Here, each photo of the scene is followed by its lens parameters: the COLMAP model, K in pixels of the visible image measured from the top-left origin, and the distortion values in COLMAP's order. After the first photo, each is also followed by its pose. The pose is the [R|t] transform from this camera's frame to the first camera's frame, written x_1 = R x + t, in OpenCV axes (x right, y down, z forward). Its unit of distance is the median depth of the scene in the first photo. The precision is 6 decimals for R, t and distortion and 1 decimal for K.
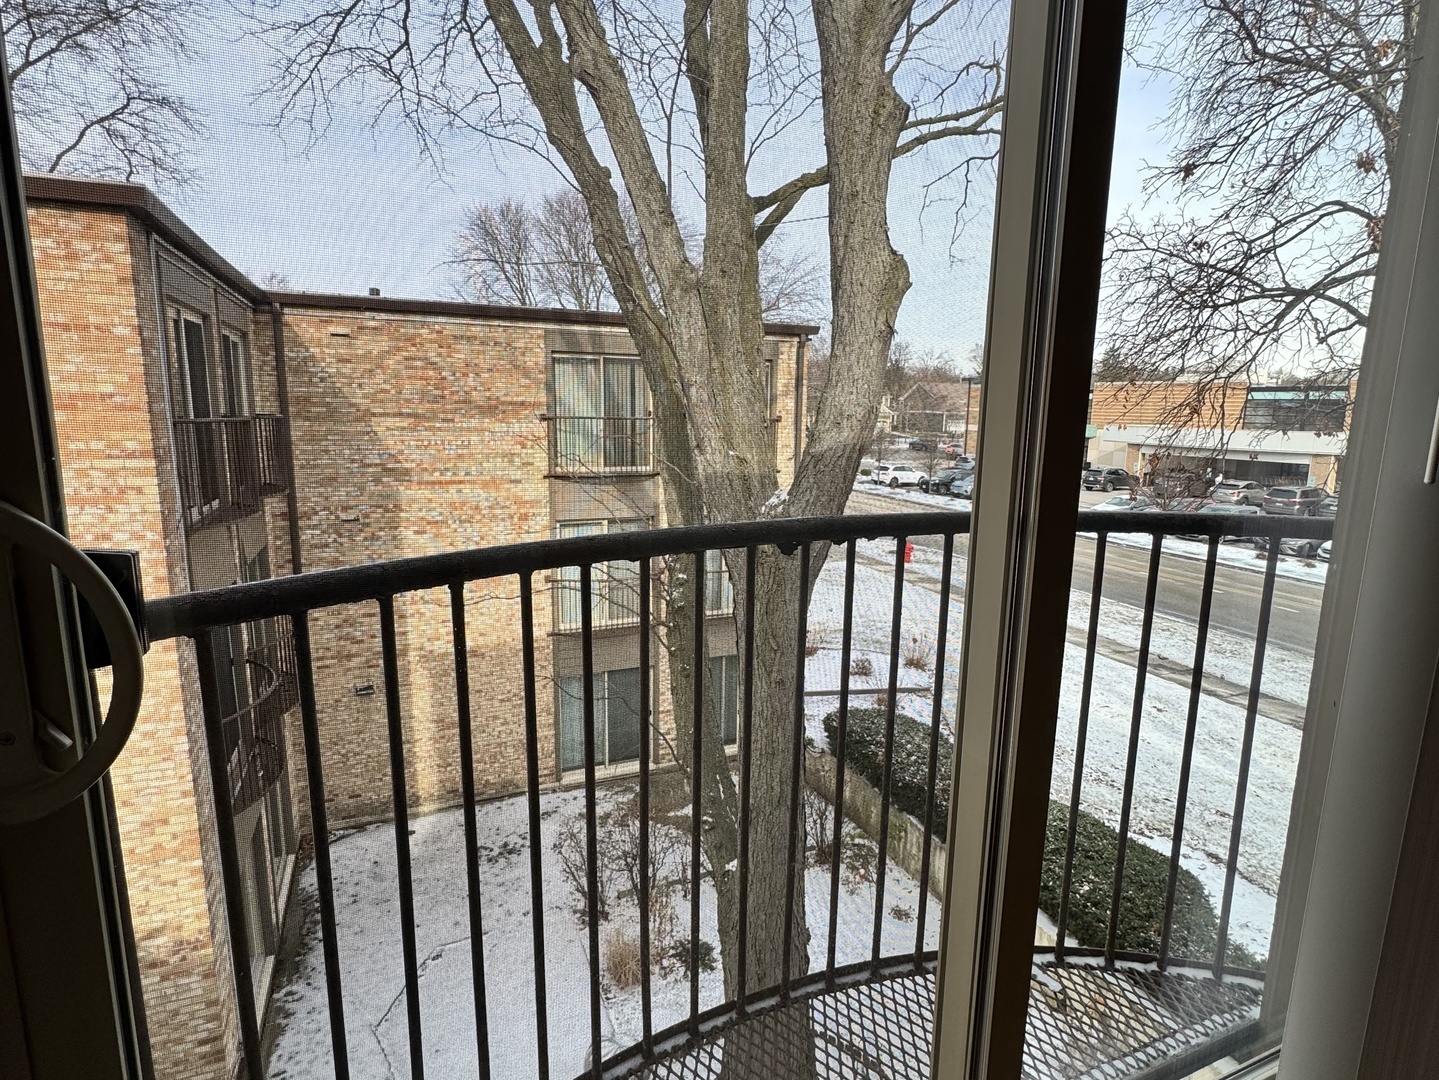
lens RADIAL K [[760.0, 0, 719.5], [0, 760.0, 540.0], [0, 0, 1]] dist [0.000892, -0.001294]
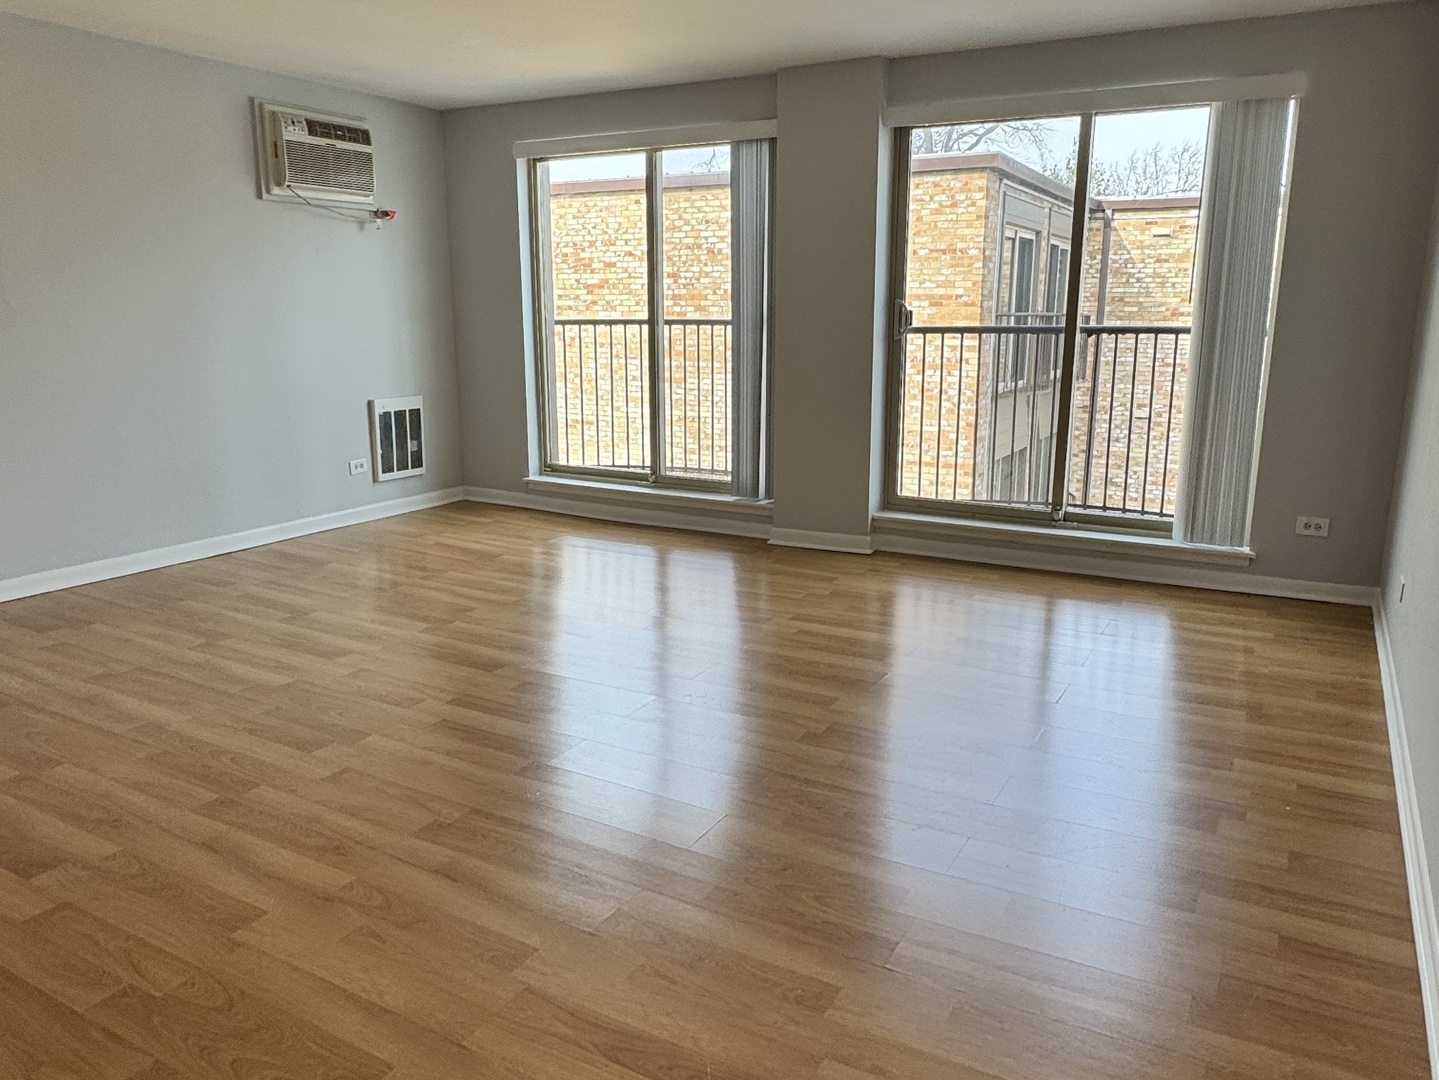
lens RADIAL K [[1041.7, 0, 721.5], [0, 1041.7, 518.4], [0, 0, 1]] dist [-0.000030, 0.002513]
pose [[0.605439, 0.148019, -0.782007, 0.303727], [-0.132843, 0.987565, 0.084078, 0.068941], [0.784727, 0.052980, 0.617573, -0.319497]]
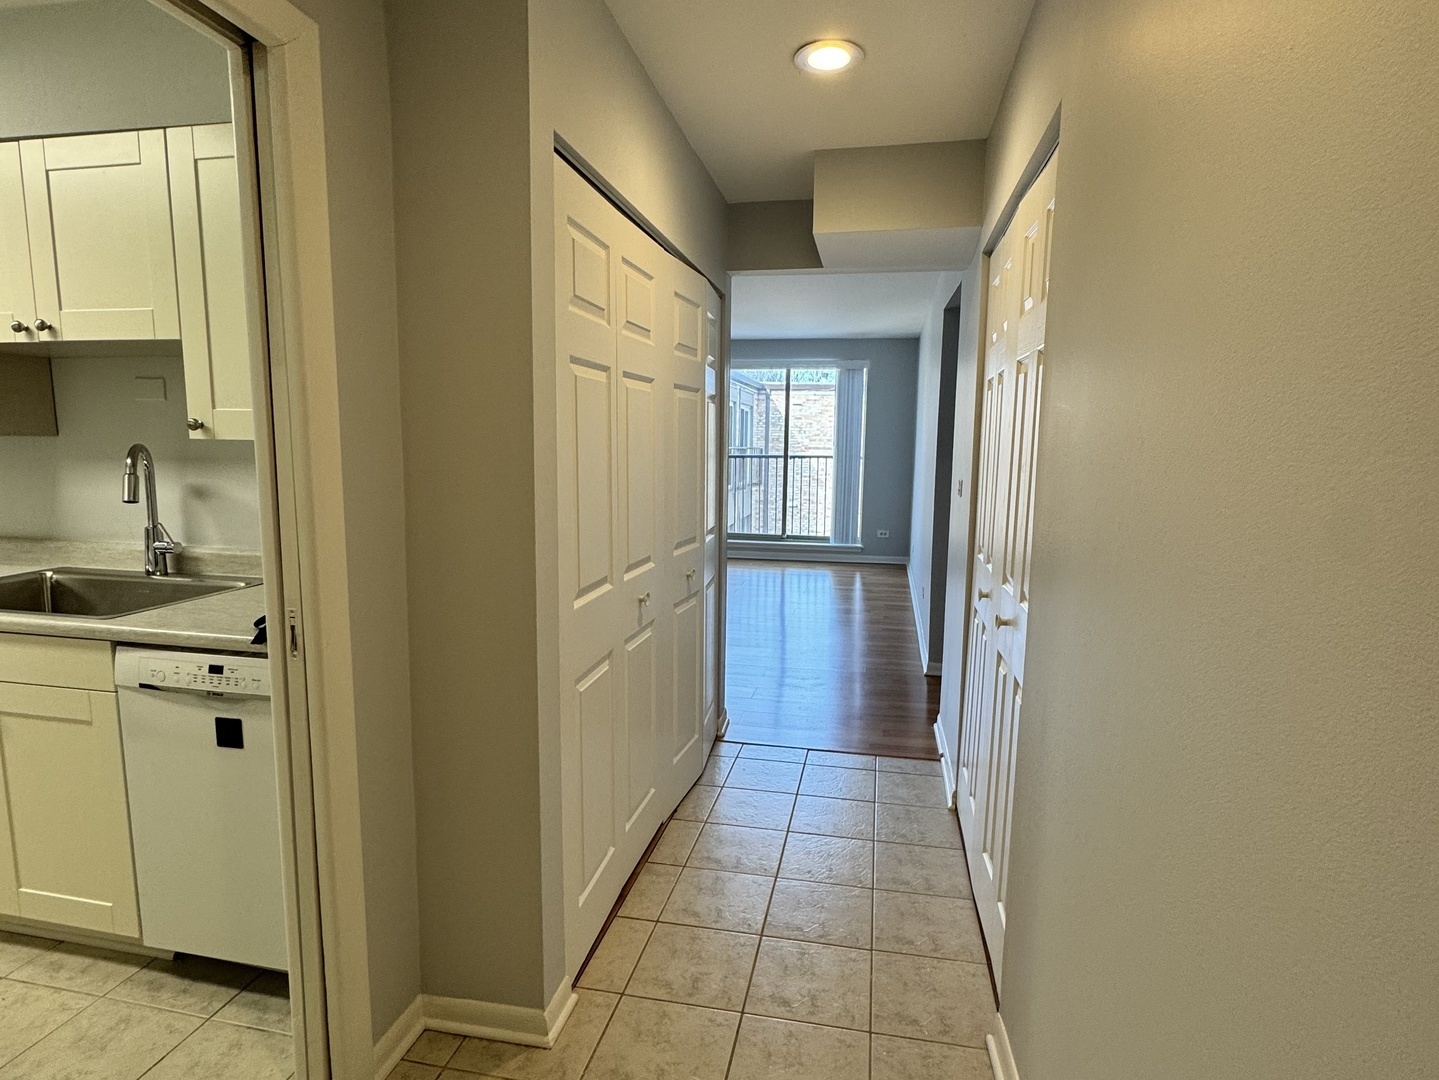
lens RADIAL K [[760.0, 0, 719.5], [0, 760.0, 540.0], [0, 0, 1]] dist [0.000892, -0.001294]
pose [[0.818942, 0.072256, -0.569310, 0.421597], [-0.102724, 0.994476, -0.021548, 0.114942], [0.564608, 0.076128, 0.821841, -0.595648]]
